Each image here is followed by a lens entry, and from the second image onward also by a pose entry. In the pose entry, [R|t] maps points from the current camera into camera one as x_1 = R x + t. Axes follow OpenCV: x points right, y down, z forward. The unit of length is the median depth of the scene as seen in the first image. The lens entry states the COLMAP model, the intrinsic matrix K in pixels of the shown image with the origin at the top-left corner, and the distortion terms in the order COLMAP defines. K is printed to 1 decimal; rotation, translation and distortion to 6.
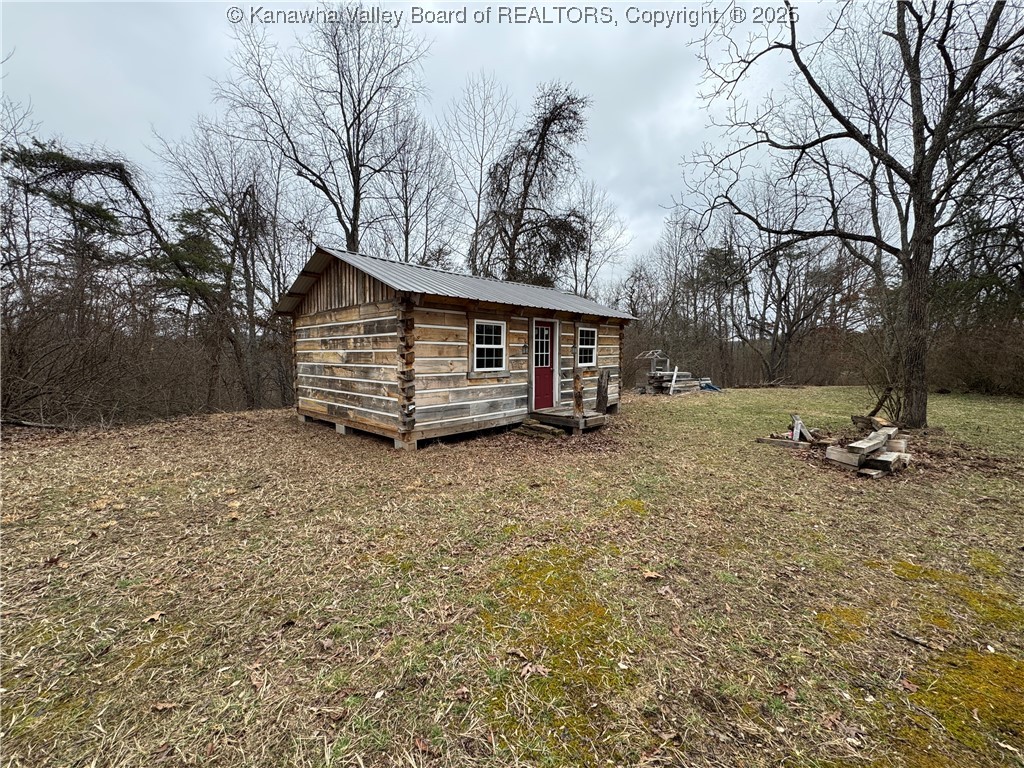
lens RADIAL K [[407.6, 0, 512.0], [0, 407.6, 384.0], [0, 0, 1]] dist [-0.002252, -0.000010]
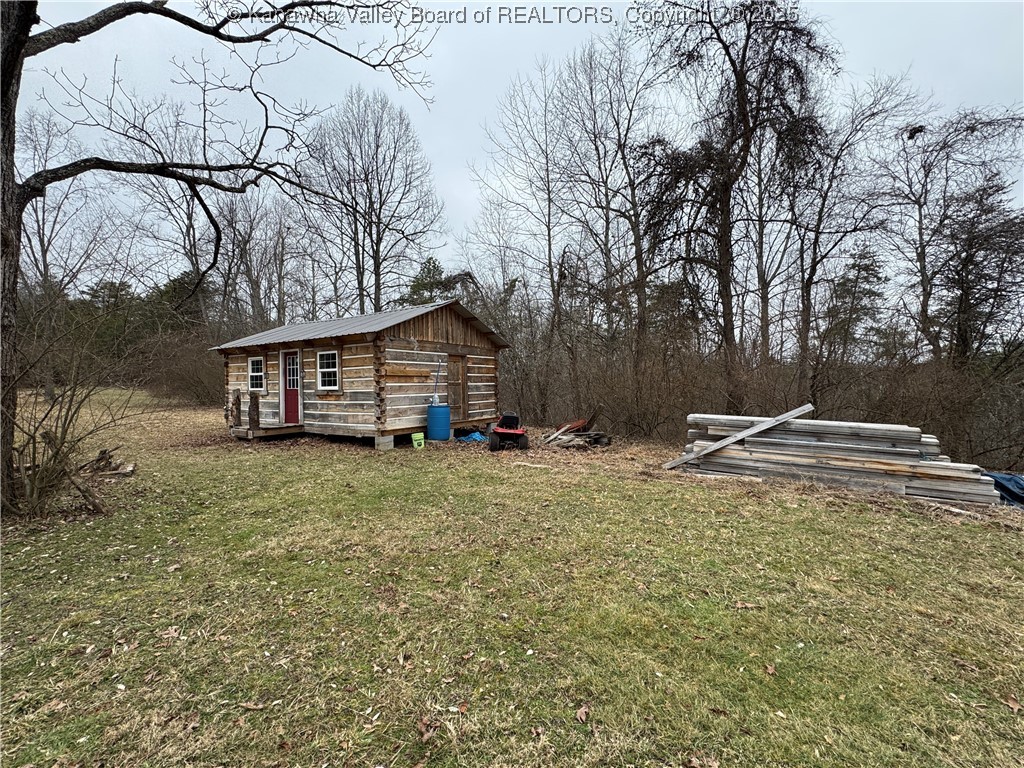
lens RADIAL K [[450.0, 0, 512.0], [0, 450.0, 384.0], [0, 0, 1]] dist [-0.000989, -0.000618]
pose [[0.164841, 0.032273, -0.985792, 1.621399], [-0.039649, 0.998873, 0.026072, -0.126507], [0.985523, 0.034788, 0.165935, 1.536489]]
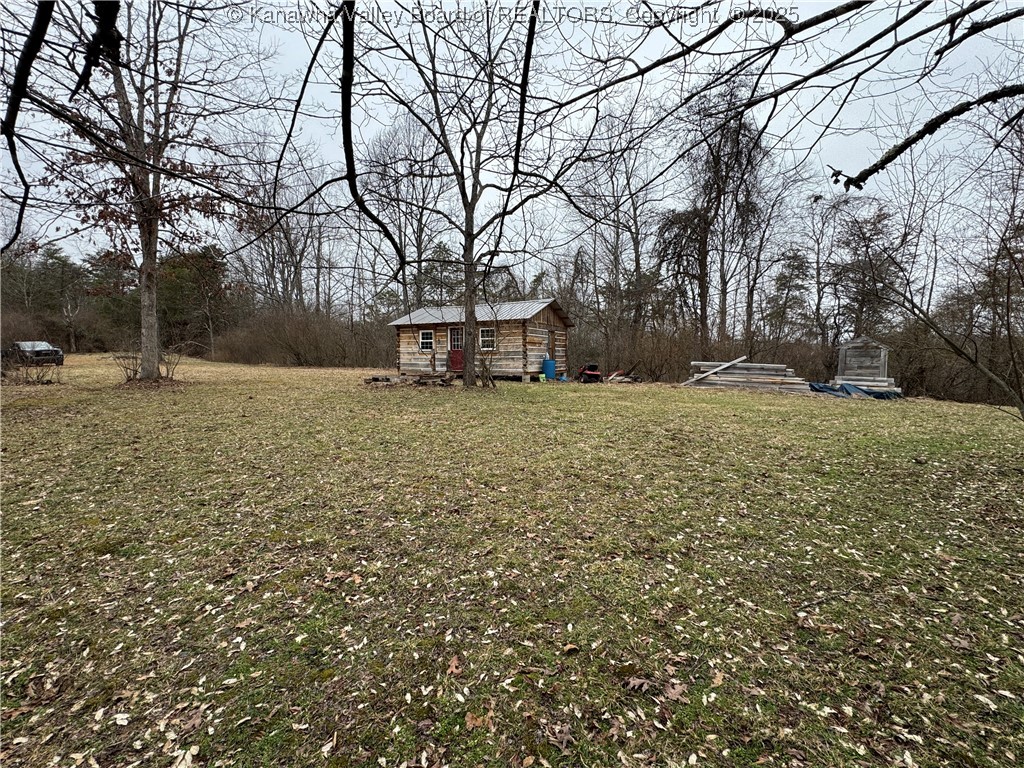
lens RADIAL K [[450.0, 0, 512.0], [0, 450.0, 384.0], [0, 0, 1]] dist [-0.000989, -0.000618]
pose [[0.246474, 0.091409, -0.964829, 2.531073], [-0.051966, 0.995356, 0.081026, -0.073772], [0.967755, 0.030167, 0.250080, 0.763681]]
